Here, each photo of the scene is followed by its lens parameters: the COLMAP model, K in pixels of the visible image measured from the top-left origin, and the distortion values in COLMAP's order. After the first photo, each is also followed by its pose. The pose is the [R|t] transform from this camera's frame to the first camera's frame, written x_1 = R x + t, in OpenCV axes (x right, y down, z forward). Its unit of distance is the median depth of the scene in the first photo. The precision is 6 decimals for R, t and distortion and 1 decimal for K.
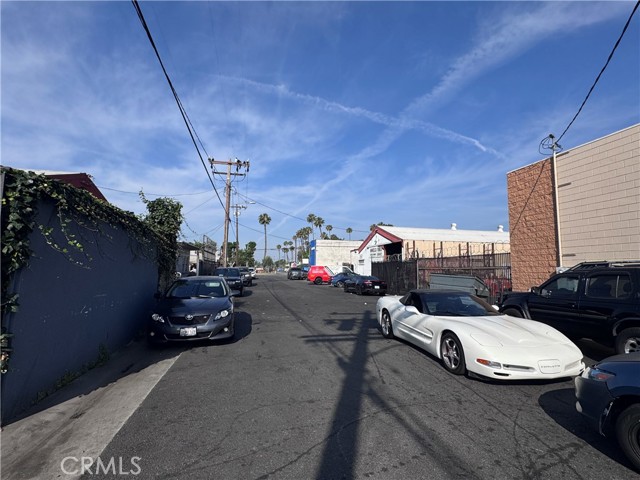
lens RADIAL K [[325.3, 0, 320.6], [0, 325.3, 239.8], [0, 0, 1]] dist [-0.001668, 0.001714]
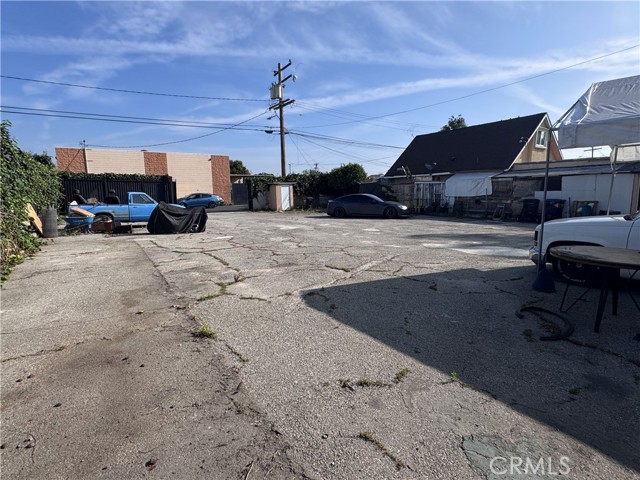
lens RADIAL K [[325.3, 0, 323.2], [0, 325.3, 237.6], [0, 0, 1]] dist [-0.001668, 0.001714]
pose [[-0.376620, -0.138538, 0.915950, -3.679274], [-0.075950, 0.990043, 0.118515, 0.004917], [-0.923249, -0.024932, -0.383392, 0.278808]]
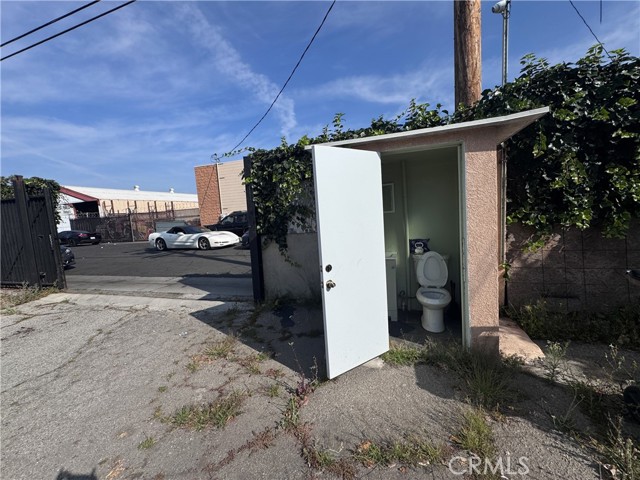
lens RADIAL K [[255.8, 0, 320.6], [0, 255.8, 241.1], [0, 0, 1]] dist [-0.000977, 0.000236]
pose [[0.477322, -0.139923, 0.867516, -0.750729], [-0.010682, 0.986244, 0.164950, -0.046330], [-0.878663, -0.088001, 0.469262, -0.689141]]
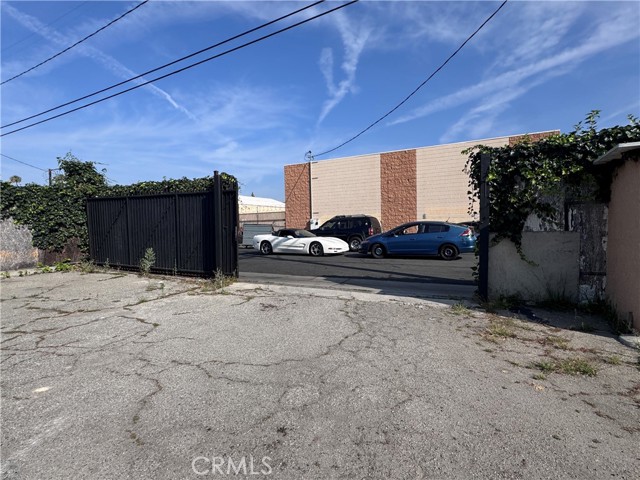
lens RADIAL K [[325.3, 0, 321.1], [0, 325.3, 240.5], [0, 0, 1]] dist [-0.001668, 0.001714]
pose [[0.640792, -0.058214, 0.765504, -1.094006], [-0.040700, 0.993143, 0.109594, -0.009848], [-0.766635, -0.101383, 0.634029, -0.481520]]
